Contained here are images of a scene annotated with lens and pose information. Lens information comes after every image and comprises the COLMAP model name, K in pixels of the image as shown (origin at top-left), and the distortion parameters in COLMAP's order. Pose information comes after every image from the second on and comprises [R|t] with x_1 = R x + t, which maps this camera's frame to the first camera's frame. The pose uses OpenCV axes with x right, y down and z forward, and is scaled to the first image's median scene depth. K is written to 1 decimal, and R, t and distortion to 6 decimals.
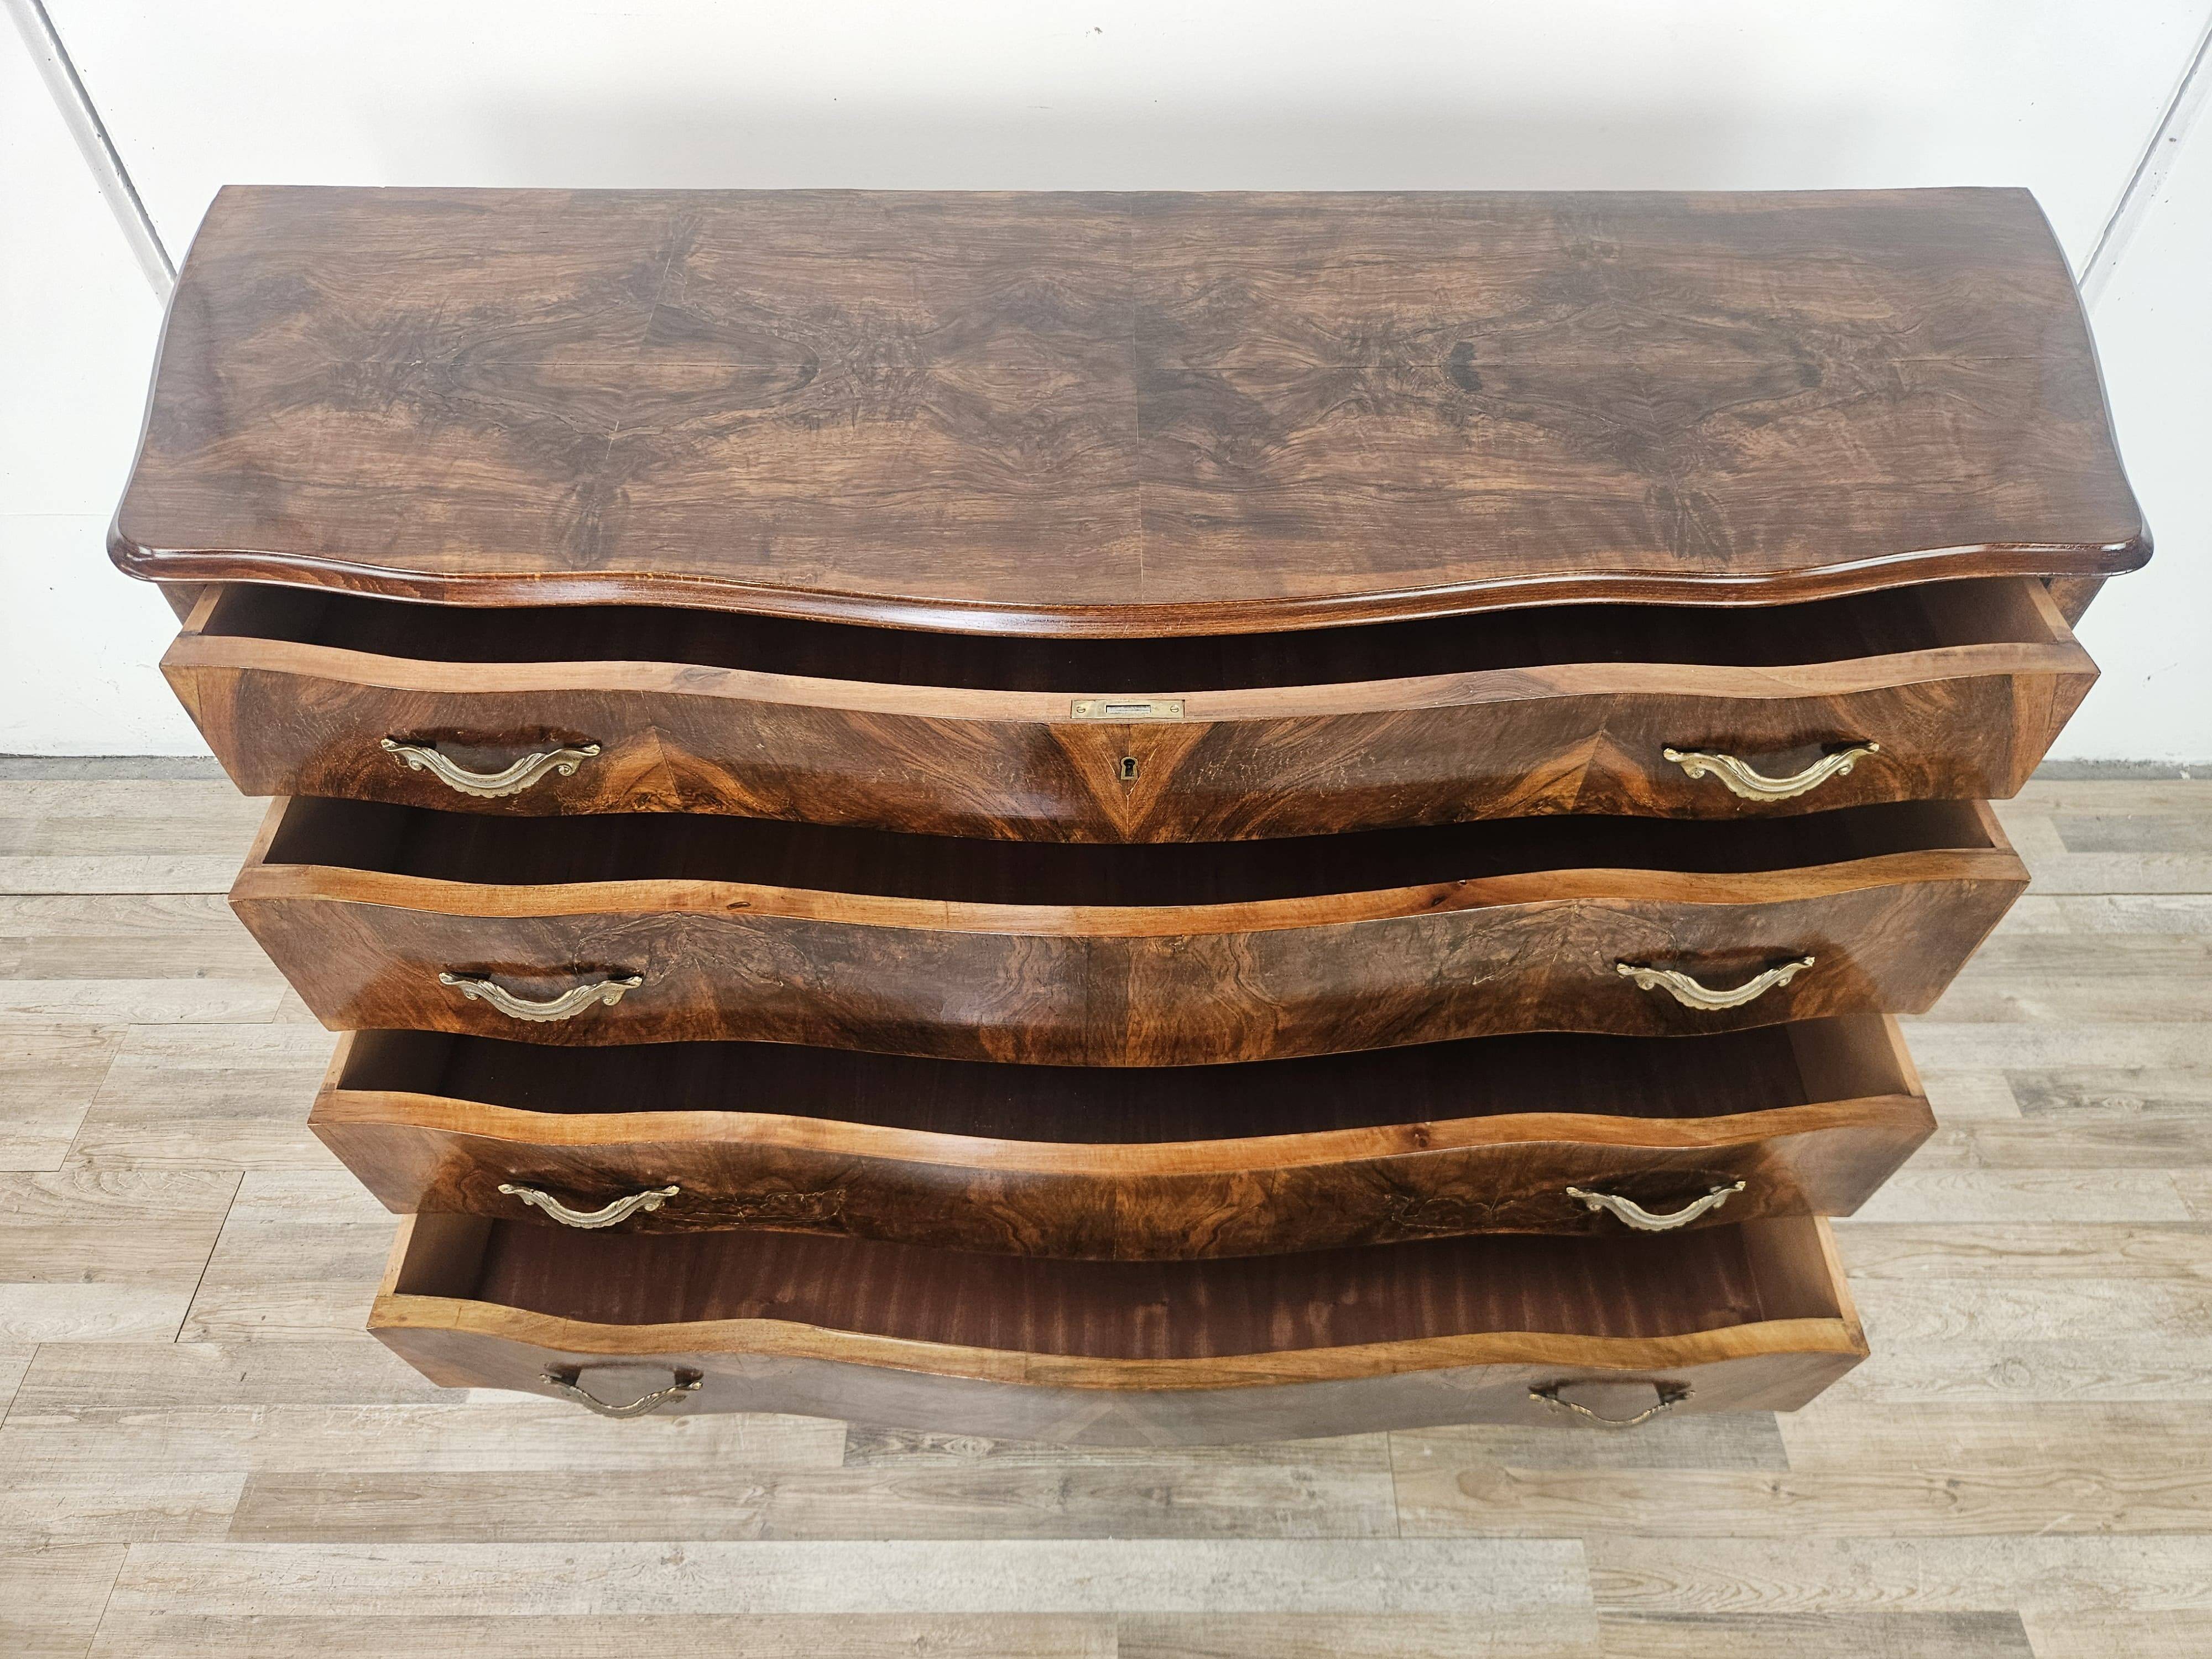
lens RADIAL K [[1488.6, 0, 1113.7], [0, 1488.6, 807.9], [0, 0, 1]] dist [0.047947, -0.050152]
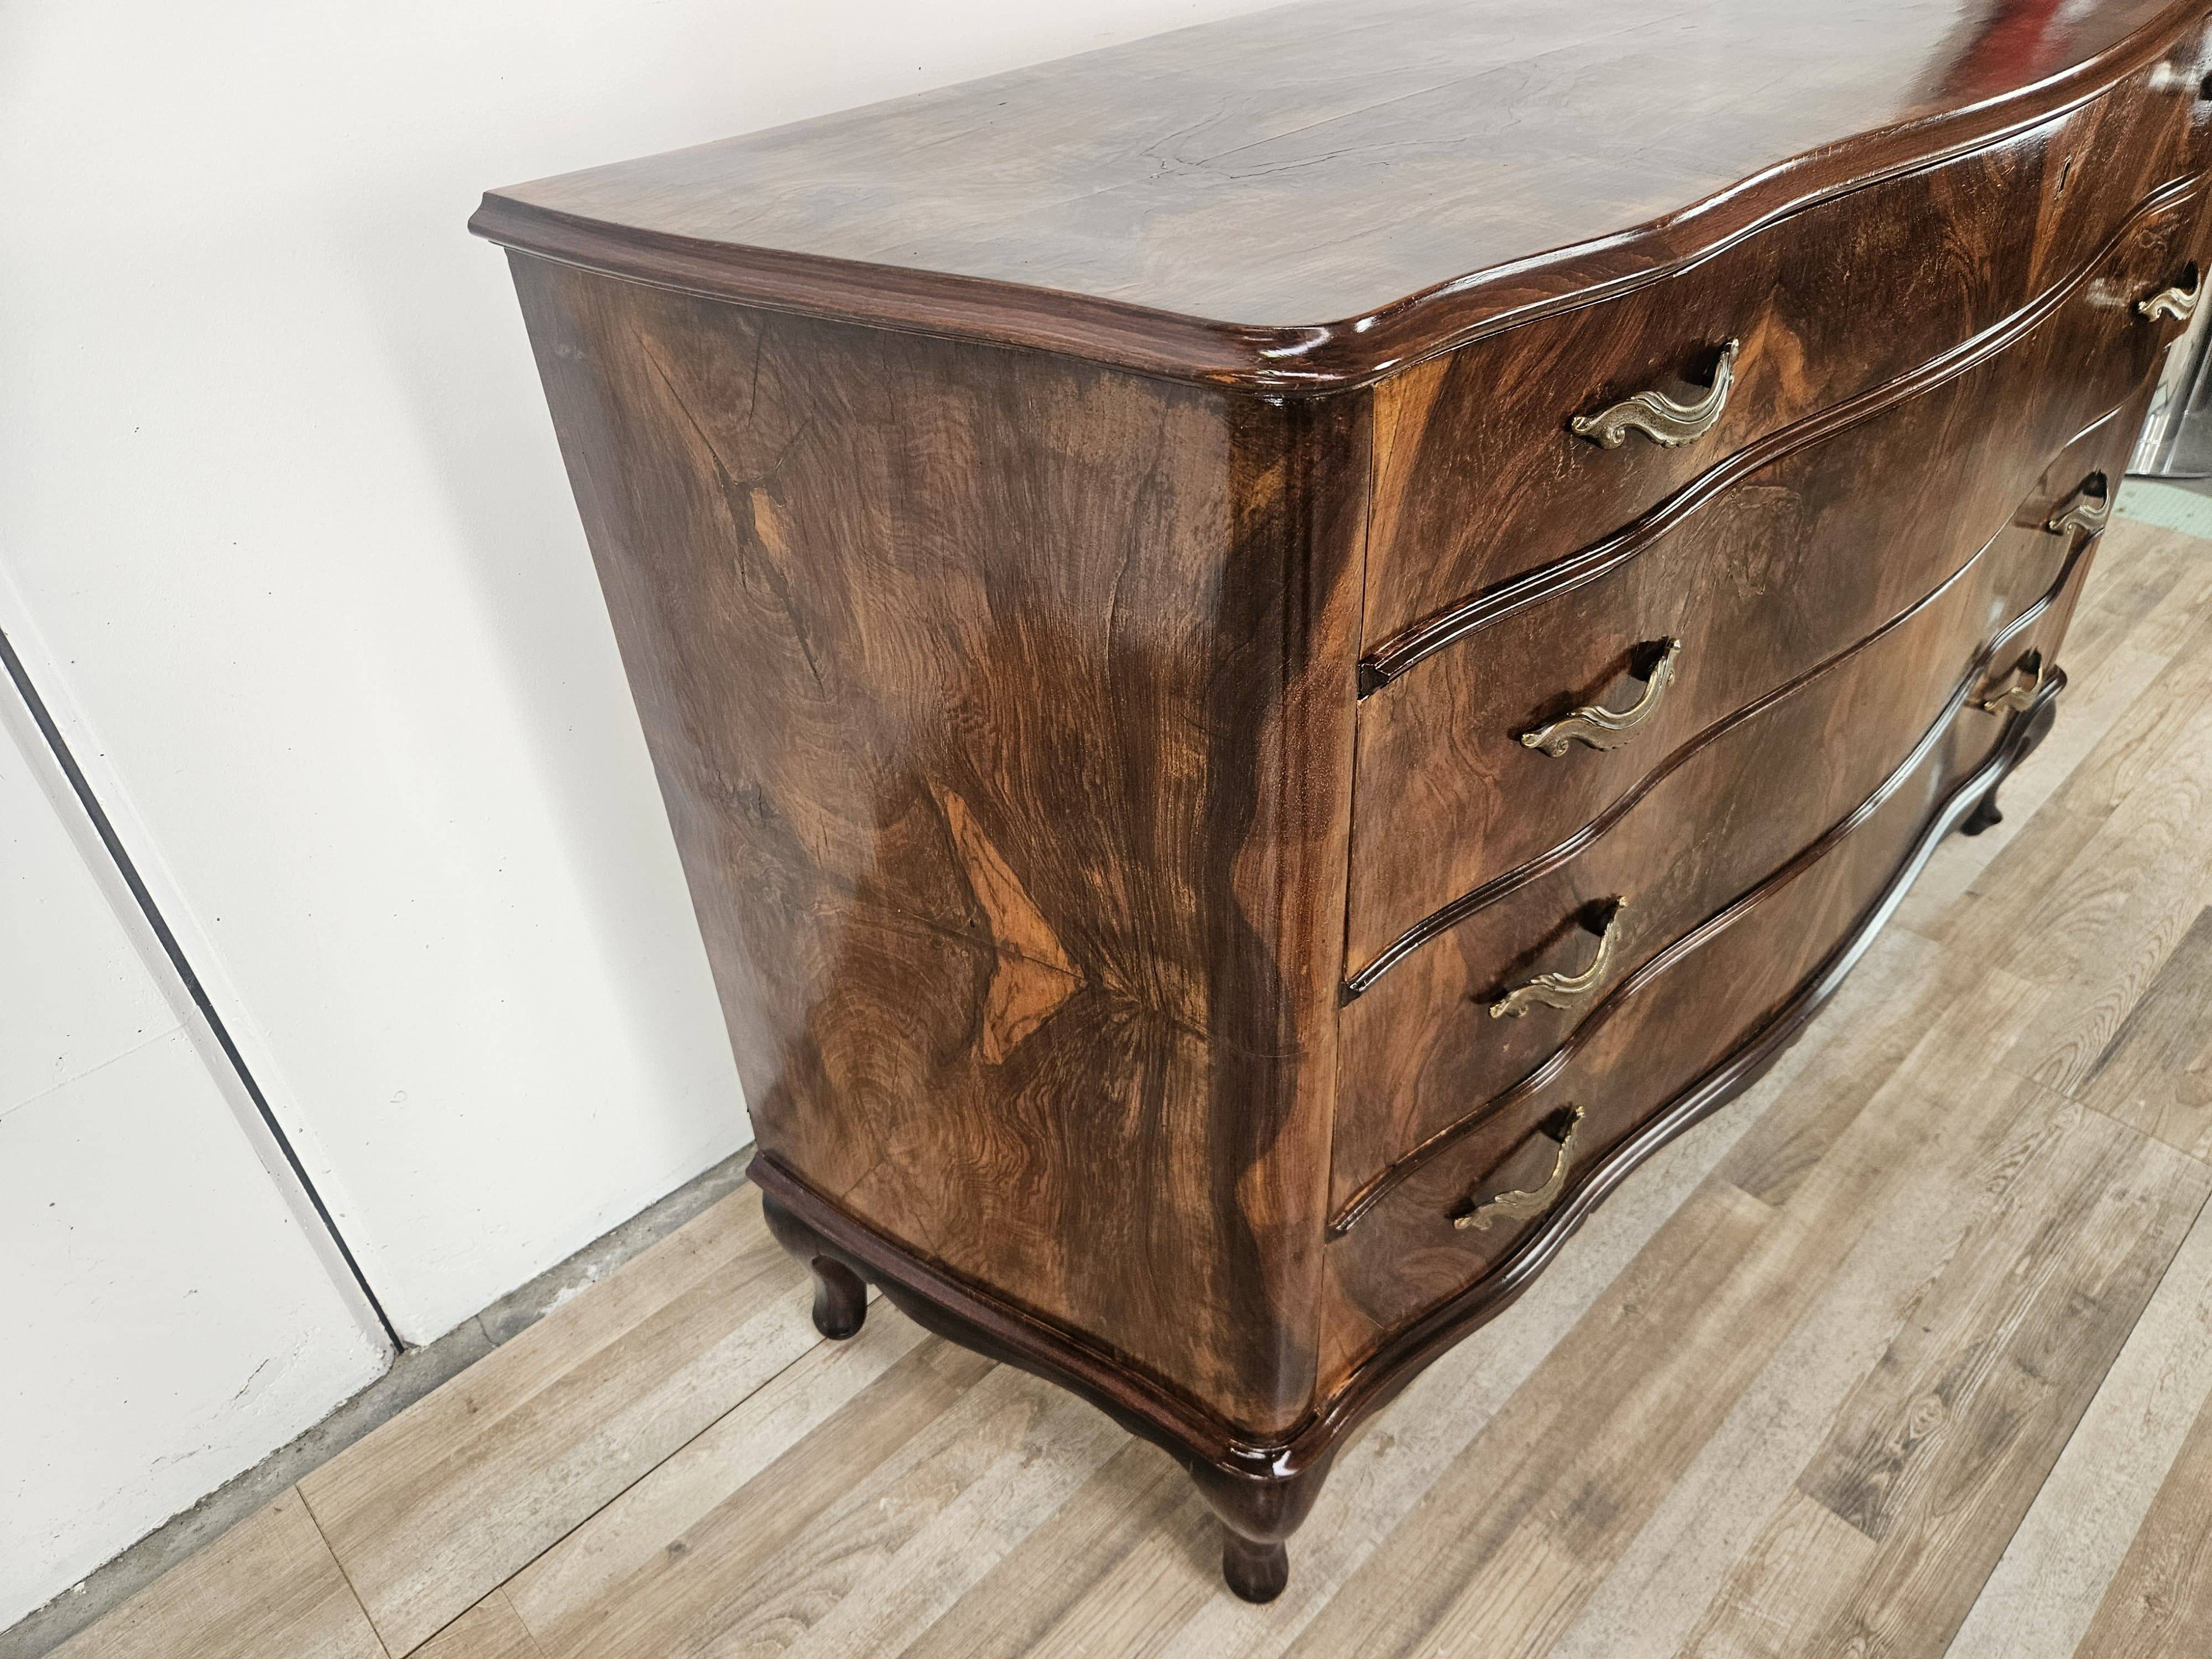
lens RADIAL K [[1500.0, 0, 1109.2], [0, 1500.0, 805.9], [0, 0, 1]] dist [0.051445, -0.060177]
pose [[0.724246, -0.444299, 0.527319, -0.909107], [0.563818, 0.821825, -0.081937, -0.019219], [-0.396959, 0.356654, 0.845708, 0.507969]]
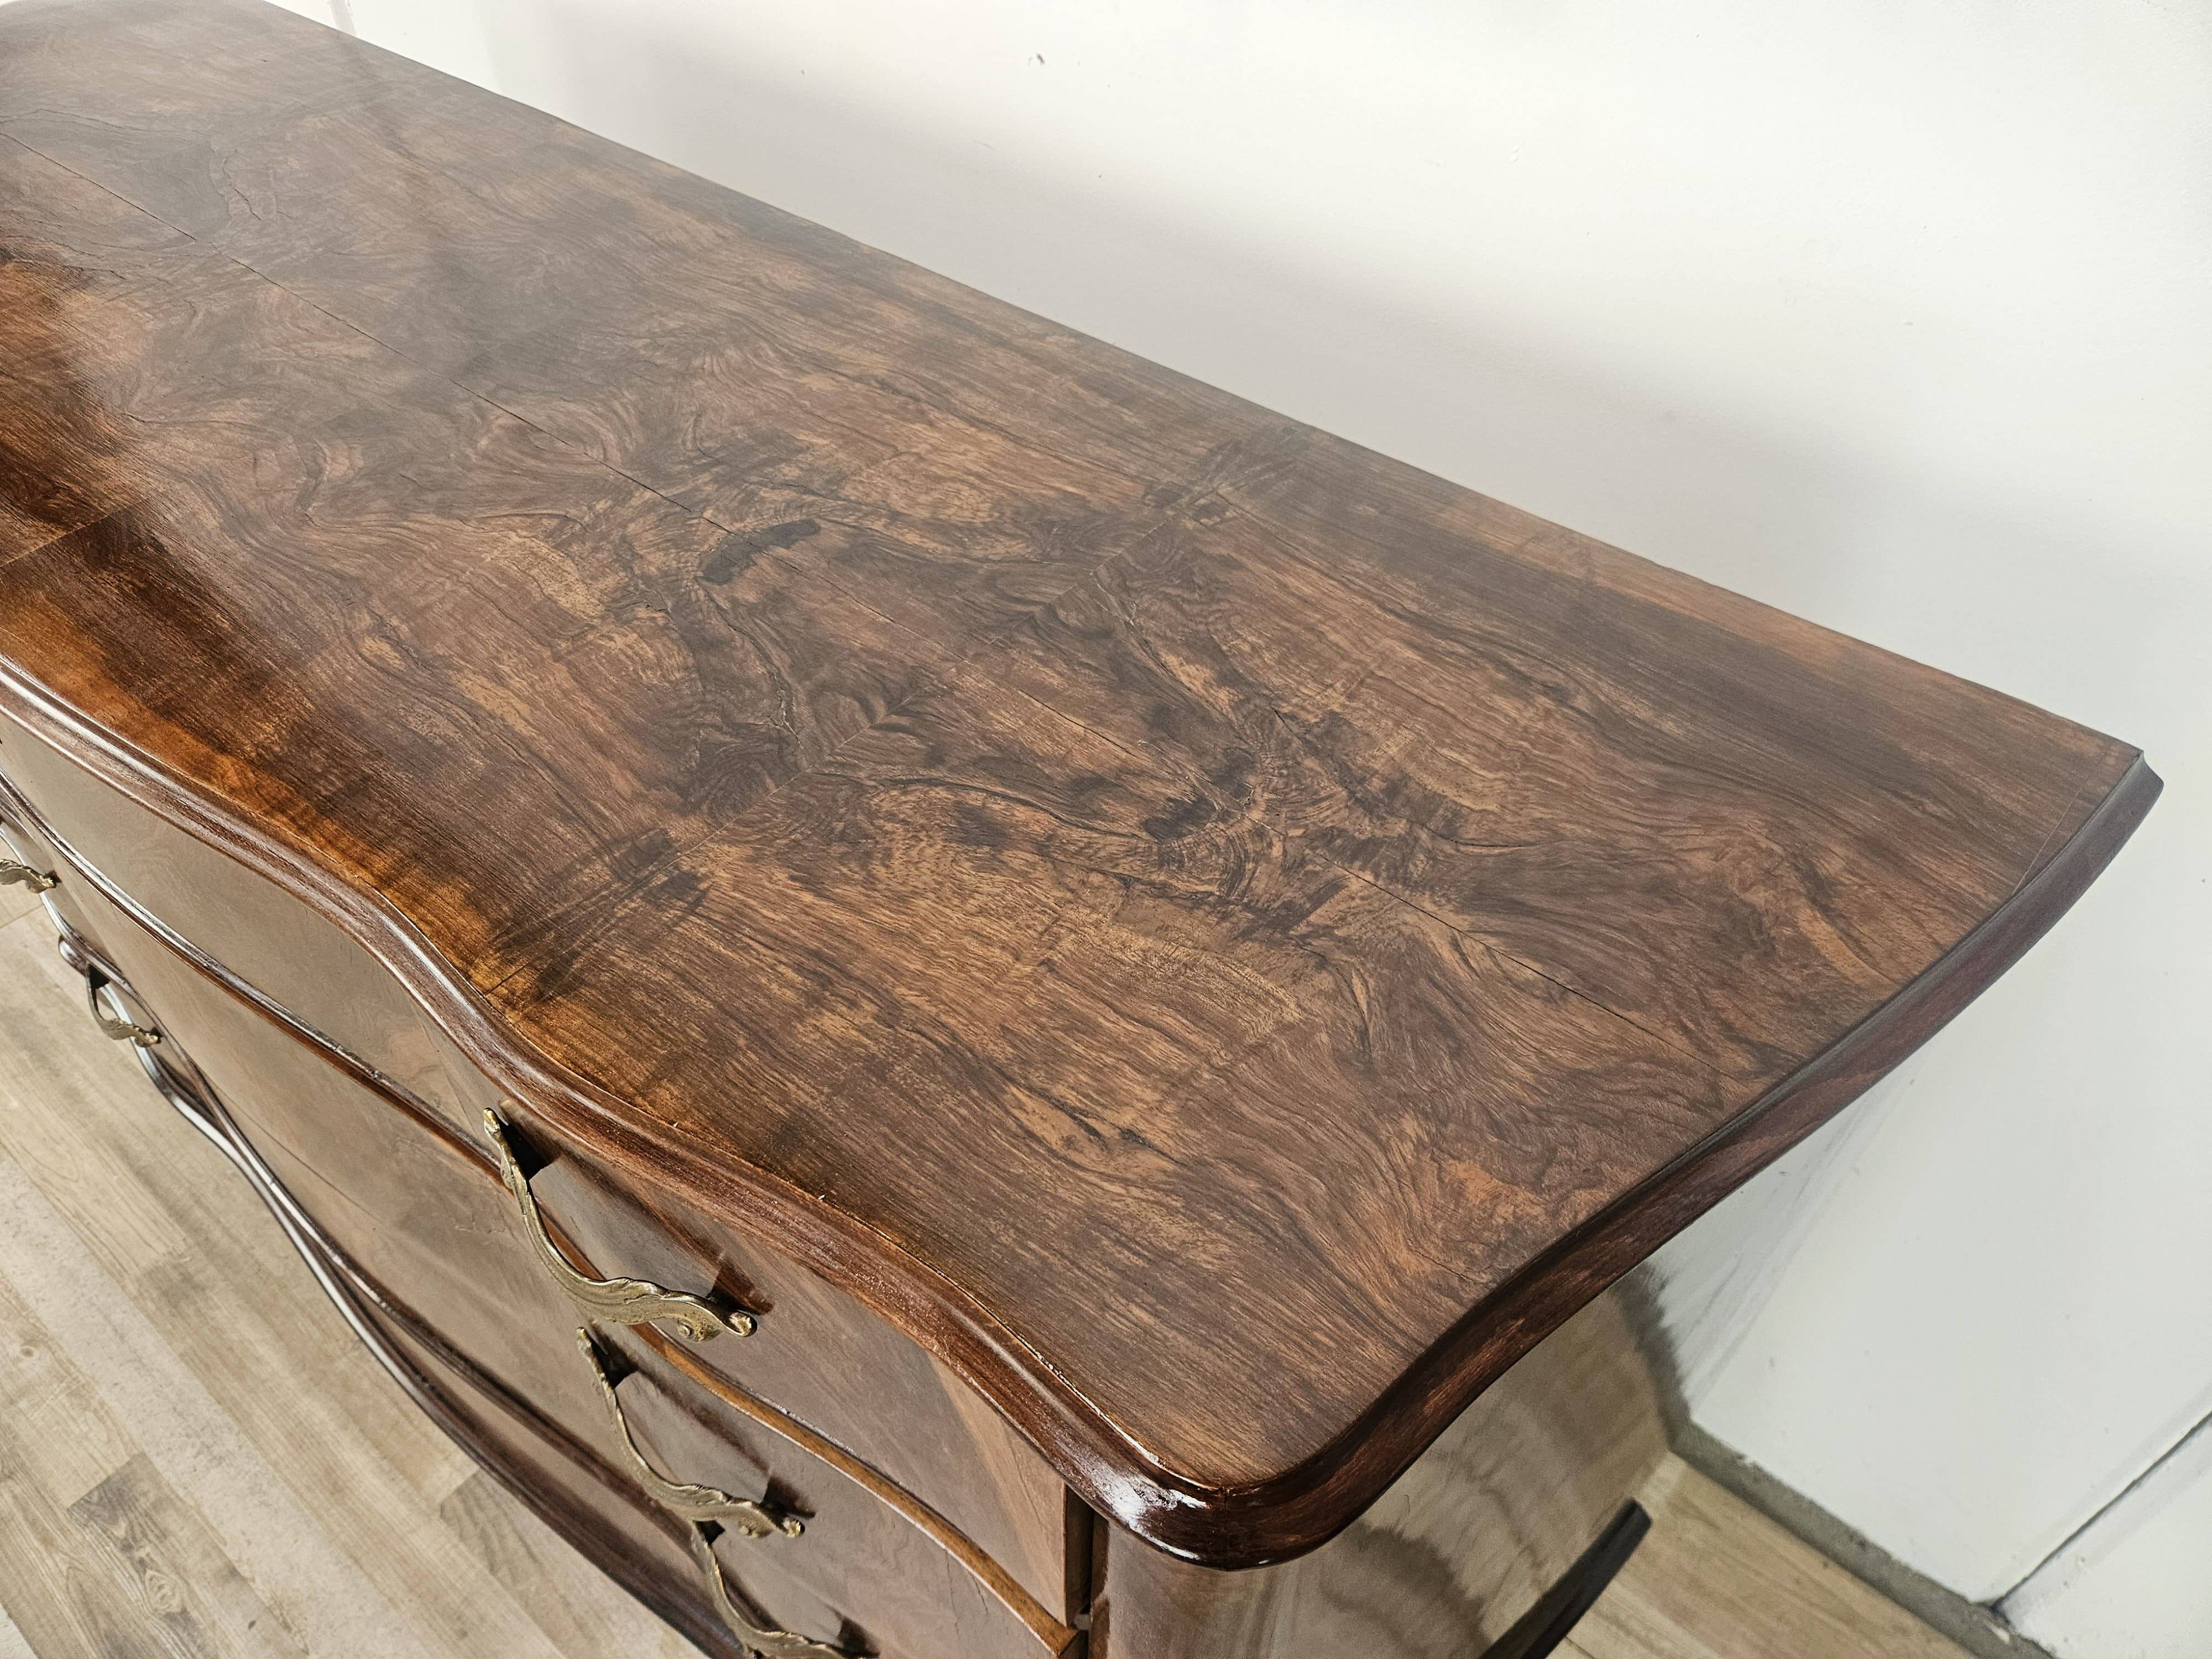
lens RADIAL K [[1499.1, 0, 1117.5], [0, 1499.1, 823.2], [0, 0, 1]] dist [0.039094, -0.042373]
pose [[0.775233, 0.452102, -0.441154, 0.628889], [-0.497175, 0.867514, 0.015364, -0.266859], [0.389654, 0.207420, 0.897300, 0.511617]]
